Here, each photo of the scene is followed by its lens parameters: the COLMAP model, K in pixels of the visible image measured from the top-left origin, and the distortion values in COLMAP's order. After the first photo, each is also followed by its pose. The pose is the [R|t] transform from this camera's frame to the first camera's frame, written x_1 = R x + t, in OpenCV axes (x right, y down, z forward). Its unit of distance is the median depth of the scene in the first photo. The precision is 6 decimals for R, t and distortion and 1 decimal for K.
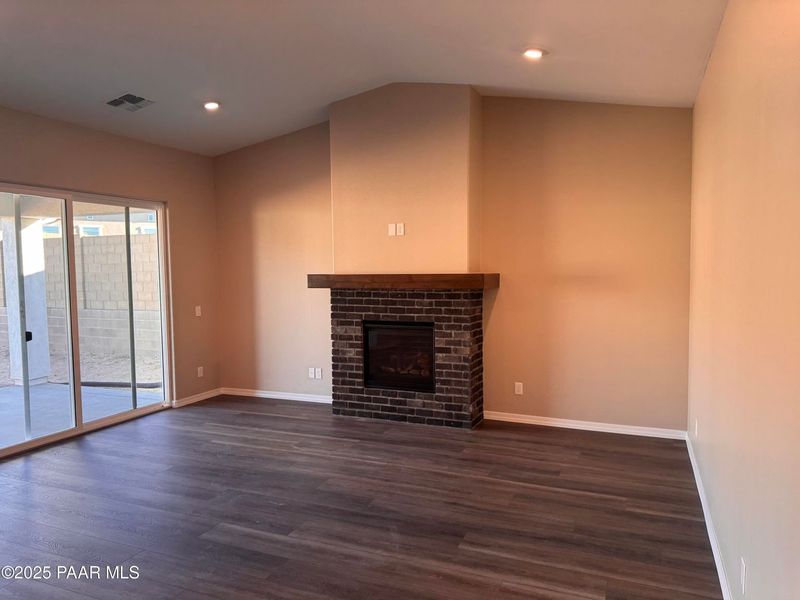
lens RADIAL K [[568.2, 0, 405.2], [0, 568.2, 301.2], [0, 0, 1]] dist [0.028775, -0.032608]
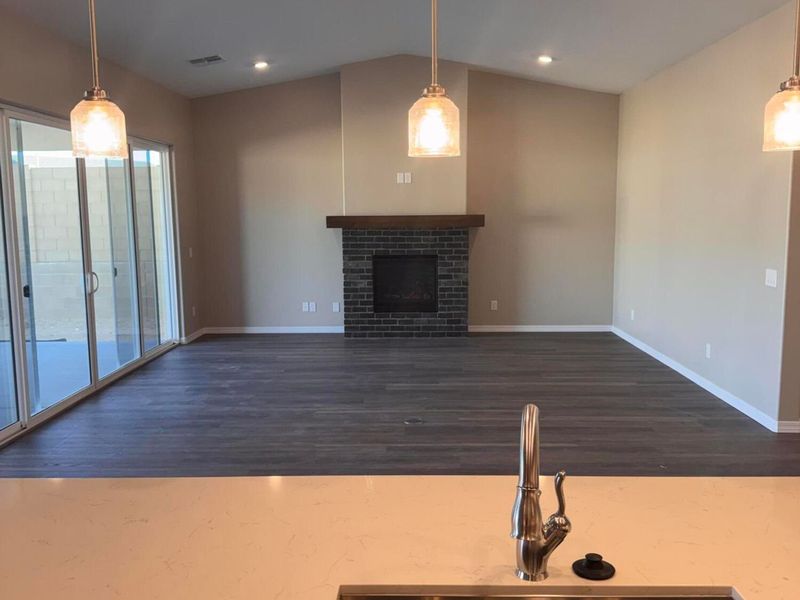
lens RADIAL K [[756.5, 0, 405.2], [0, 756.5, 318.7], [0, 0, 1]] dist [0.034904, 0.000000]
pose [[0.924797, -0.051666, 0.376936, -0.609536], [0.020752, 0.996112, 0.085621, 0.031642], [-0.379894, -0.071360, 0.922273, -0.480374]]
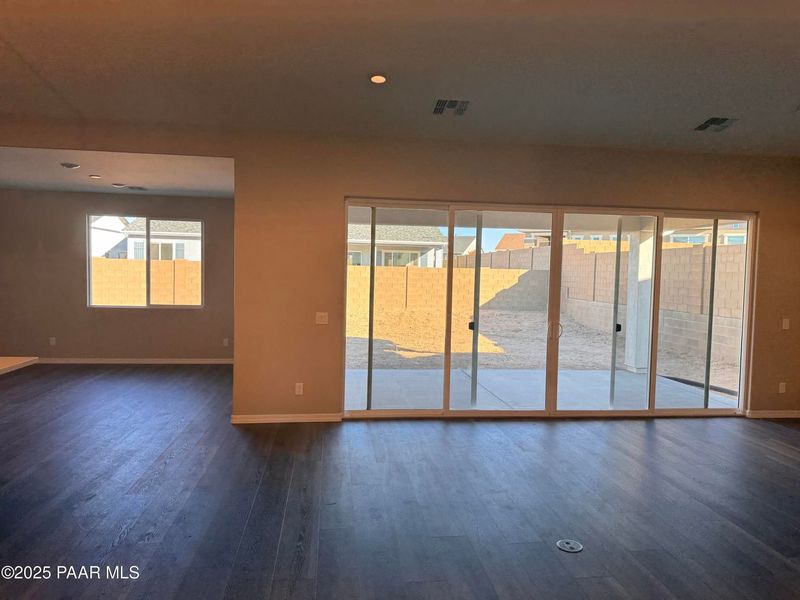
lens RADIAL K [[568.2, 0, 398.3], [0, 568.2, 301.0], [0, 0, 1]] dist [0.028775, -0.032608]
pose [[0.496379, 0.068728, -0.865381, 0.158694], [-0.081174, 0.996168, 0.032554, 0.000962], [0.864302, 0.054088, 0.500056, -0.041854]]
